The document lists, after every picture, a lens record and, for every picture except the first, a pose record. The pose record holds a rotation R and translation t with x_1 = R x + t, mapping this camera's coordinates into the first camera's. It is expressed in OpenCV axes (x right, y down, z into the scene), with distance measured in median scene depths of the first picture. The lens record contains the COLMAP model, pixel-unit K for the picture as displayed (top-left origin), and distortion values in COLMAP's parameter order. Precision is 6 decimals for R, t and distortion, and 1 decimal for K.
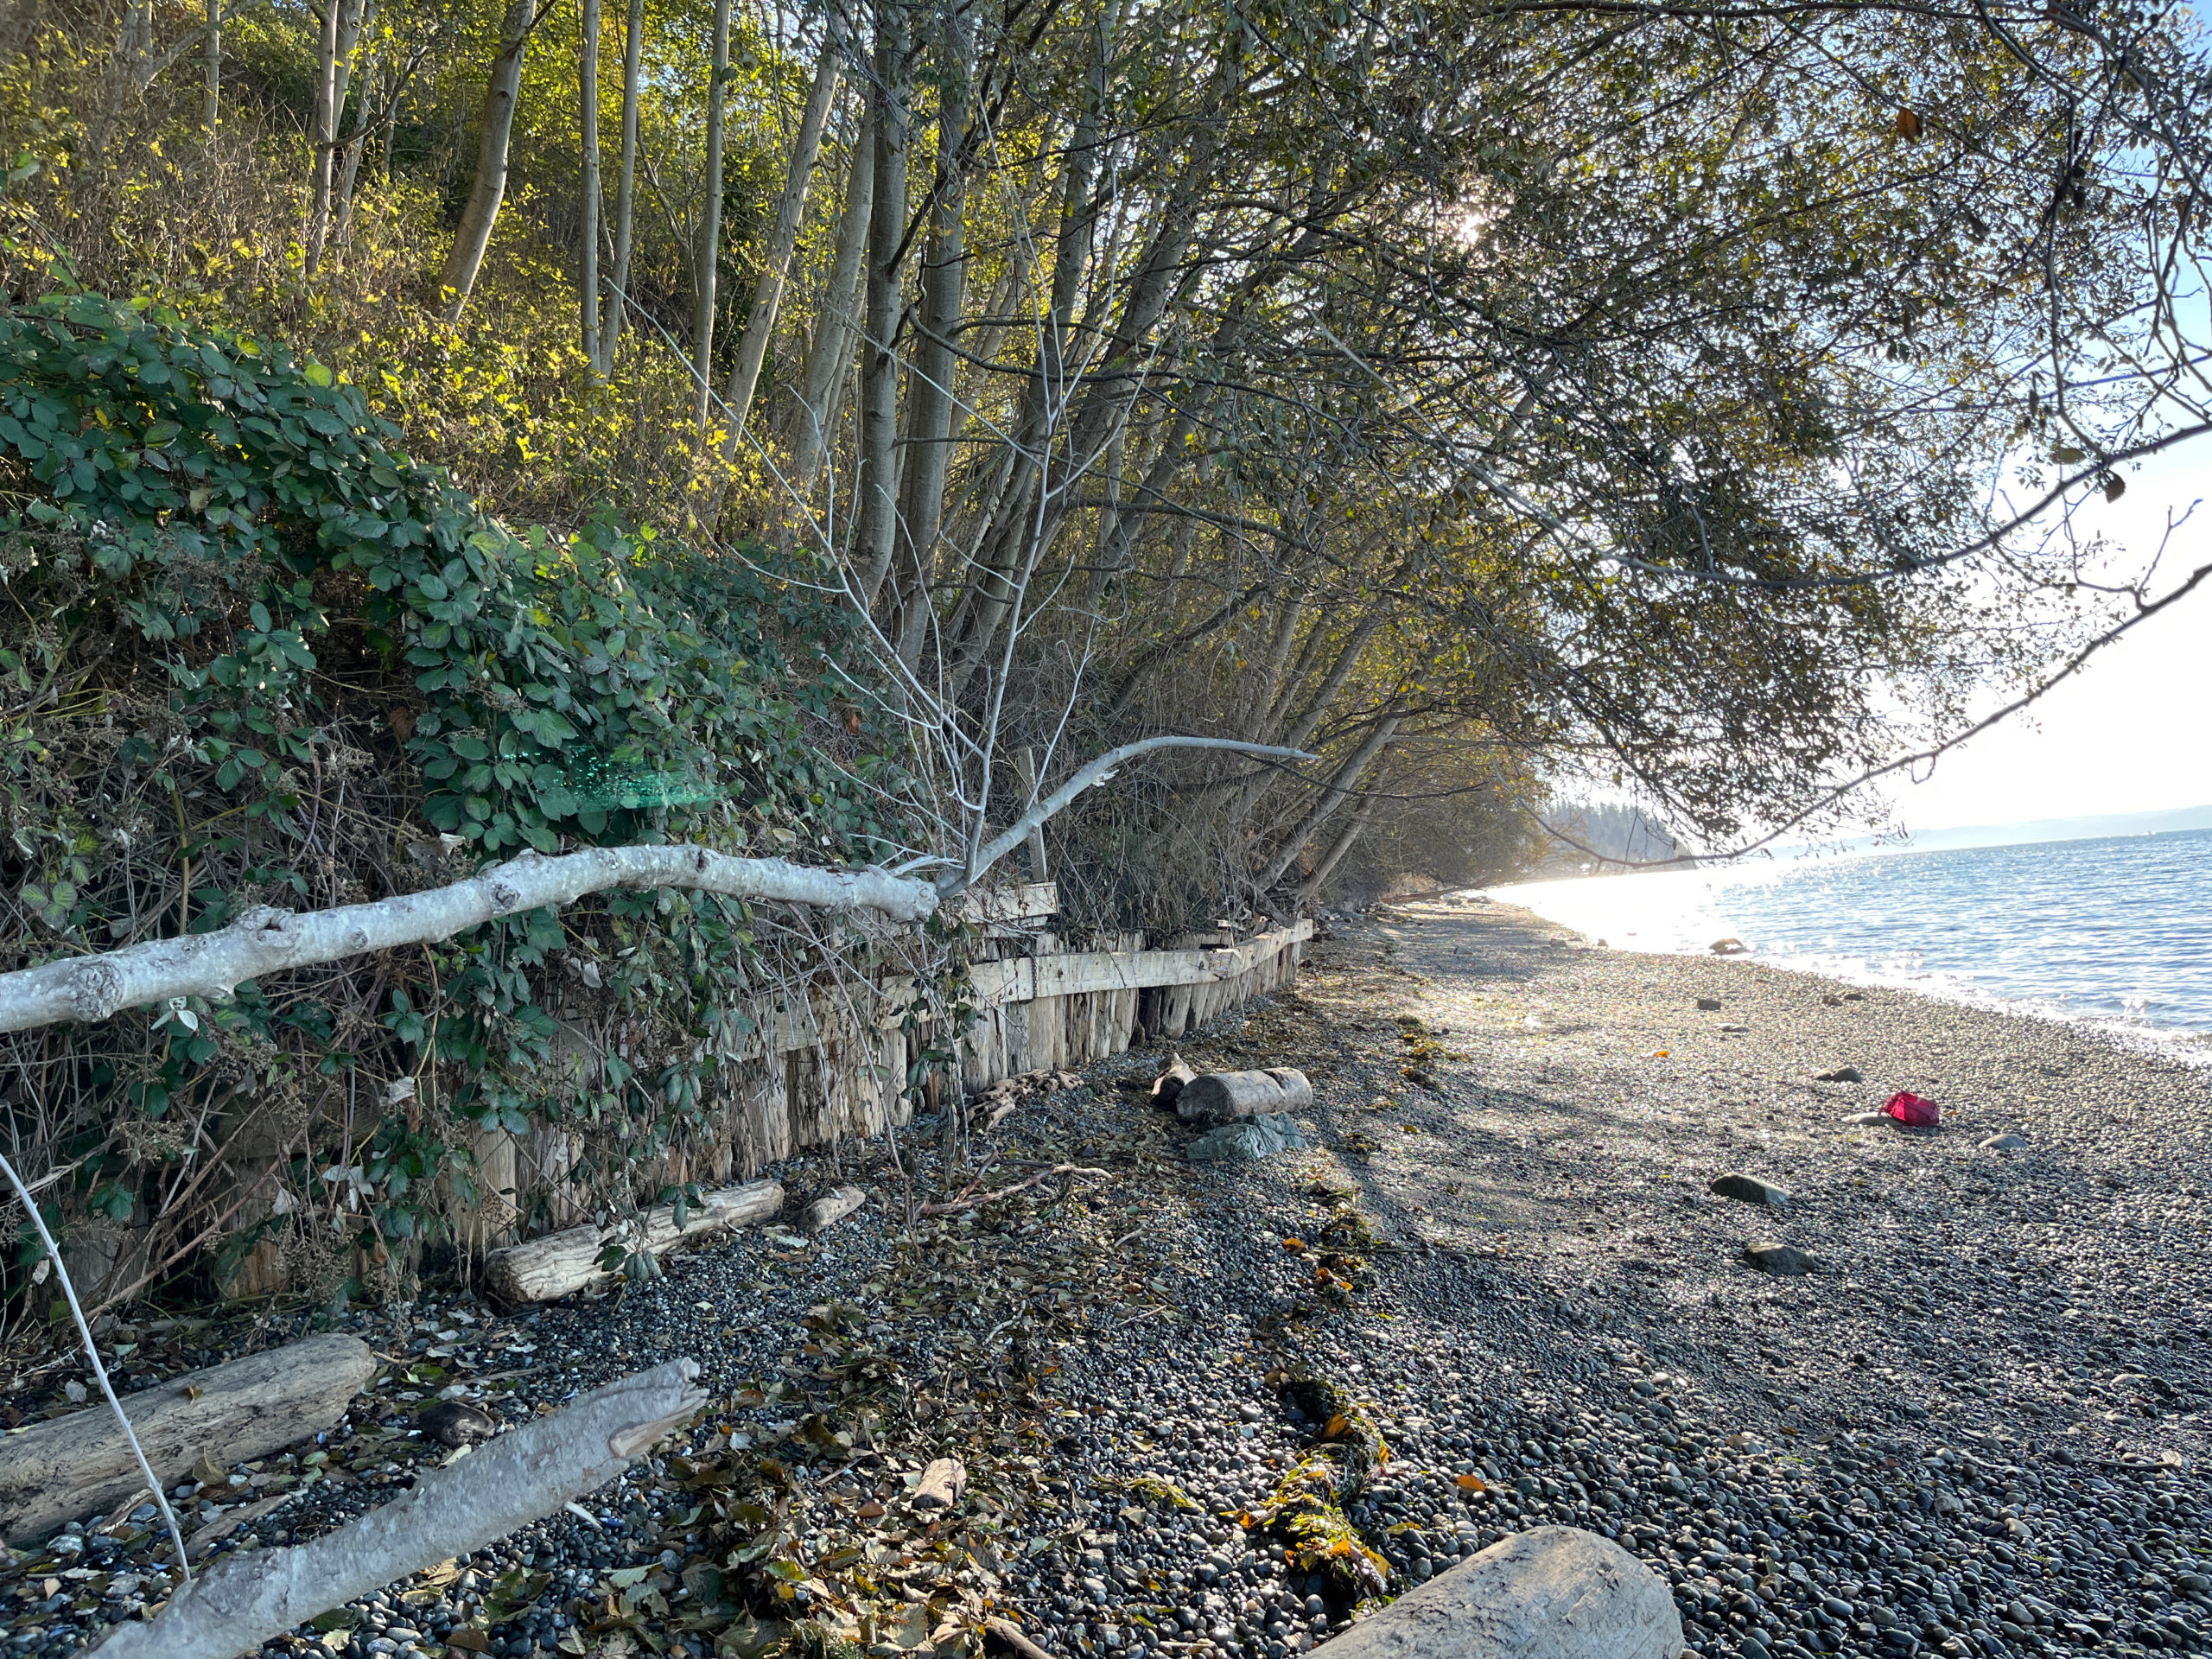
lens RADIAL K [[1669.9, 0, 1106.0], [0, 1669.9, 829.5], [0, 0, 1]] dist [0.086012, -0.098381]
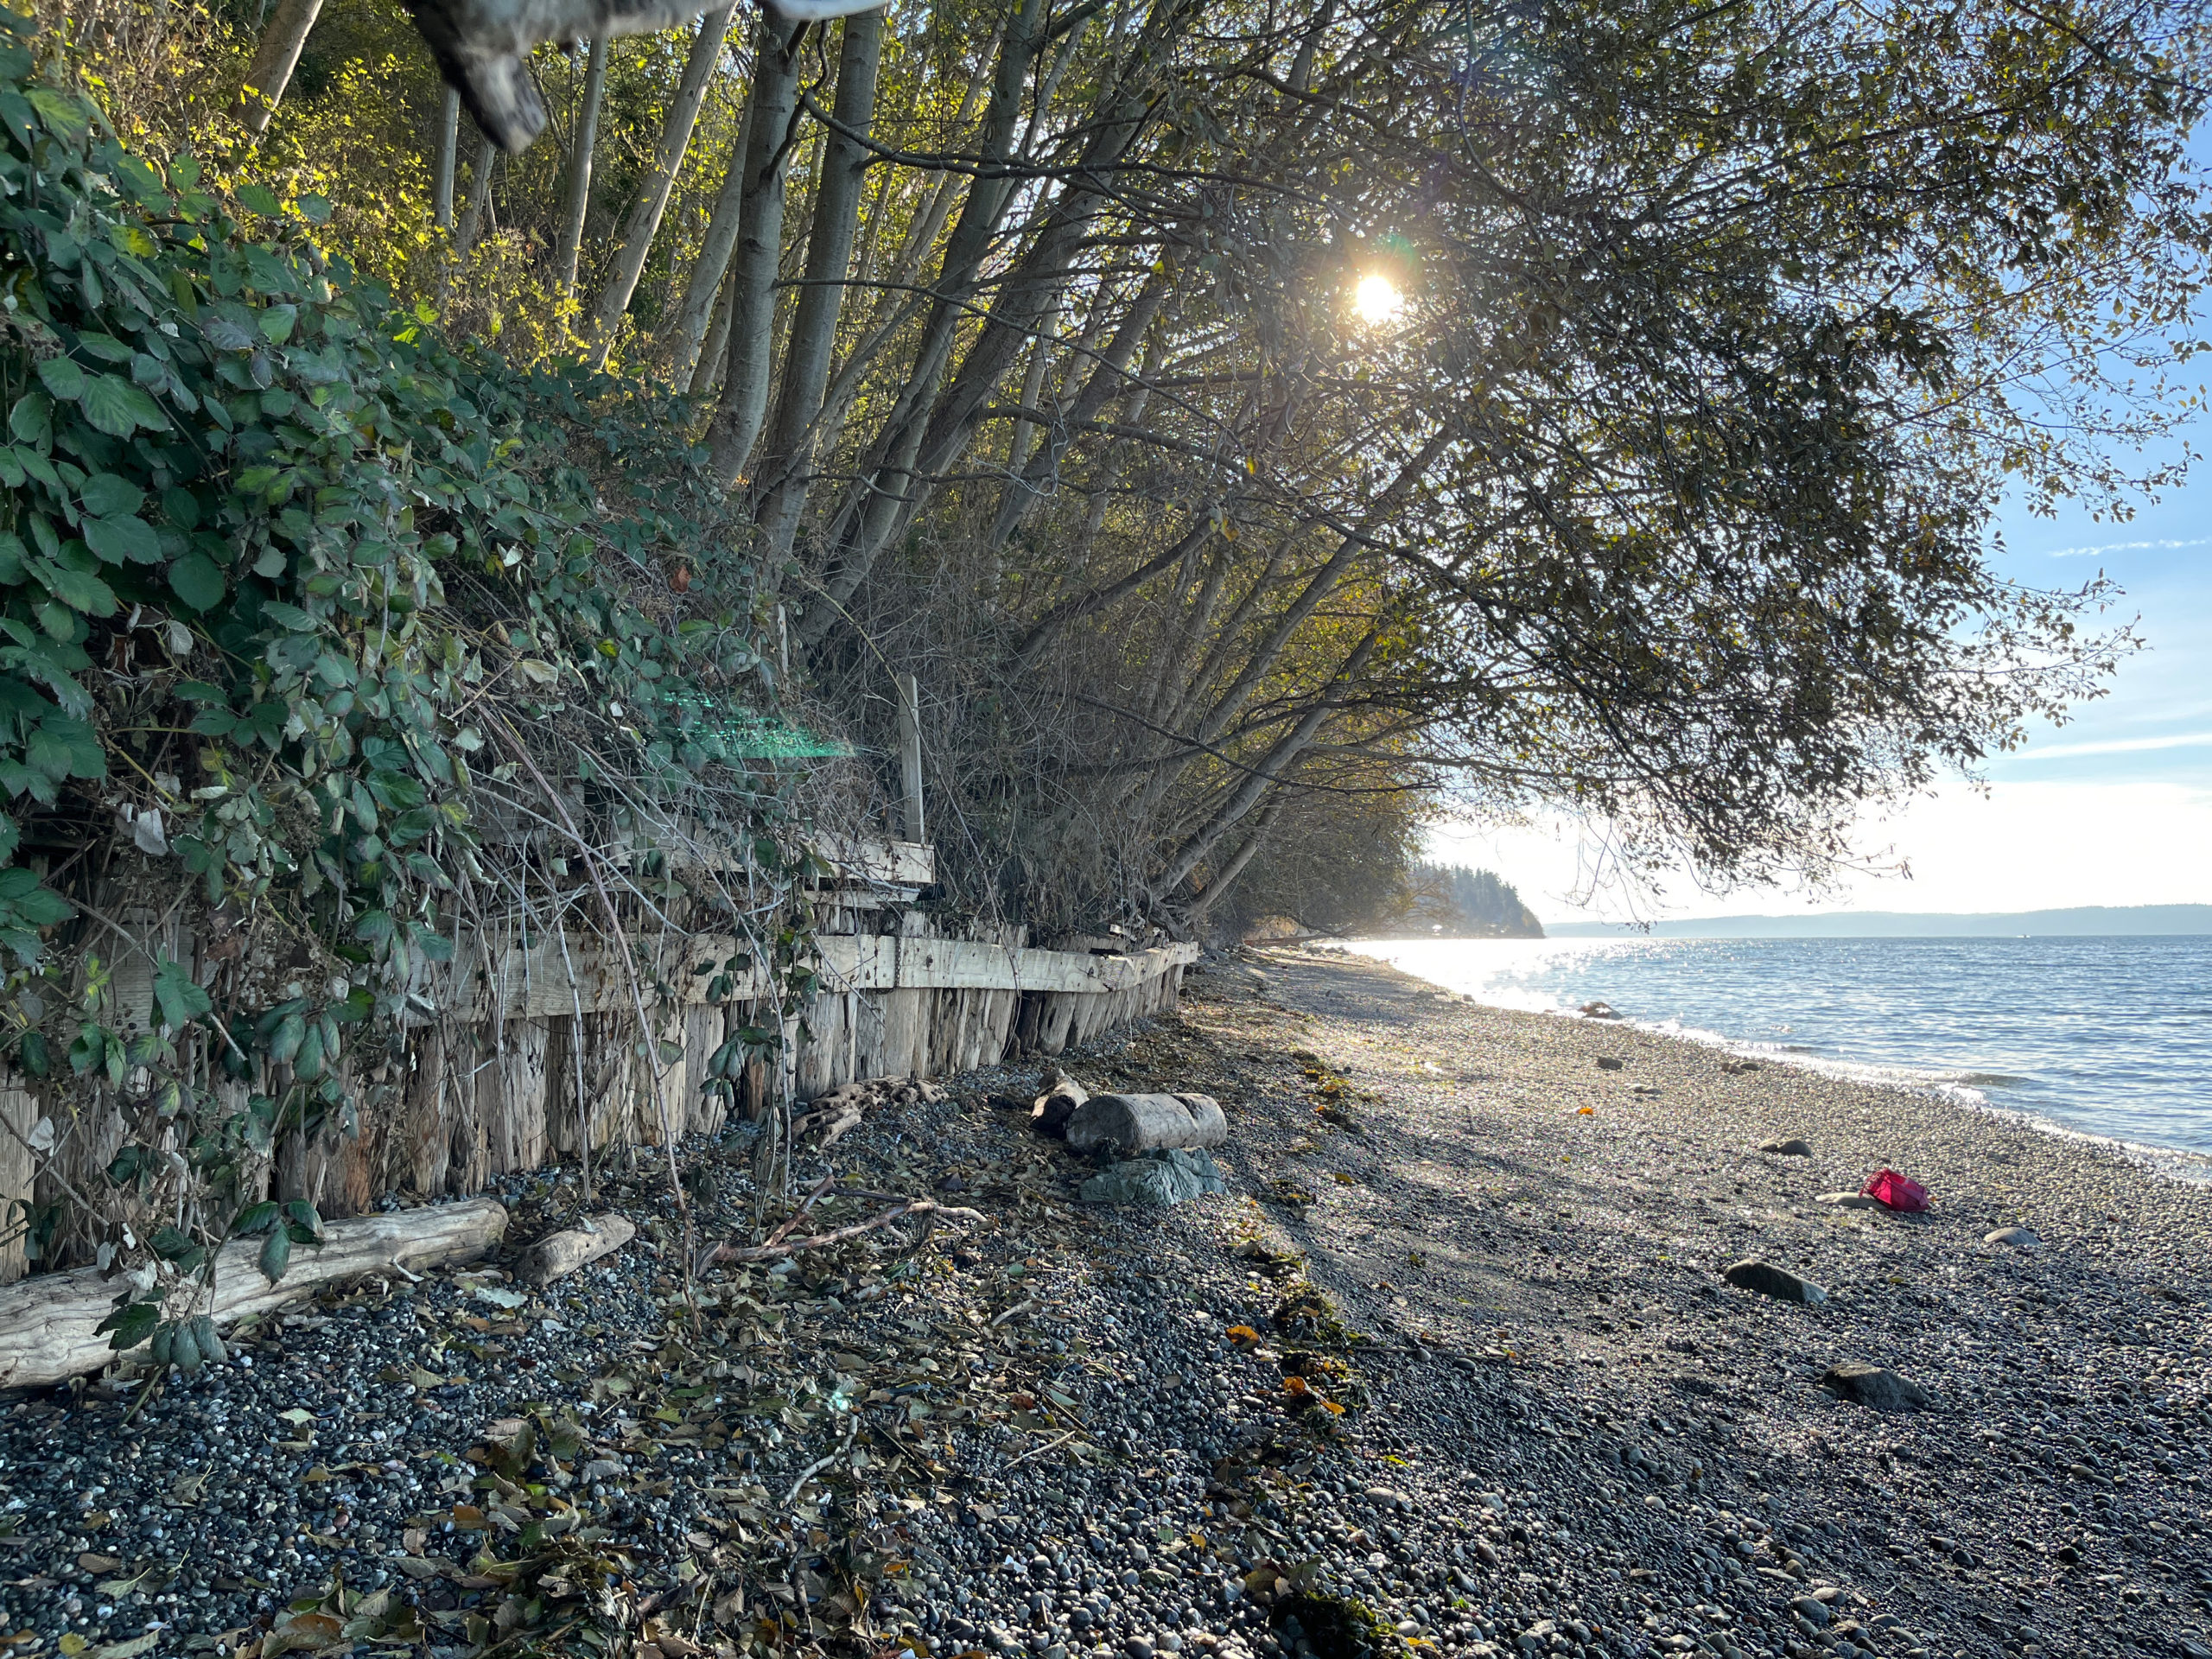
lens RADIAL K [[1669.9, 0, 1106.0], [0, 1669.9, 829.5], [0, 0, 1]] dist [0.086012, -0.098381]
pose [[0.993654, 0.079573, 0.079502, -0.017029], [-0.078089, 0.996712, -0.021616, 0.048621], [-0.080961, 0.015270, 0.996600, 0.262031]]
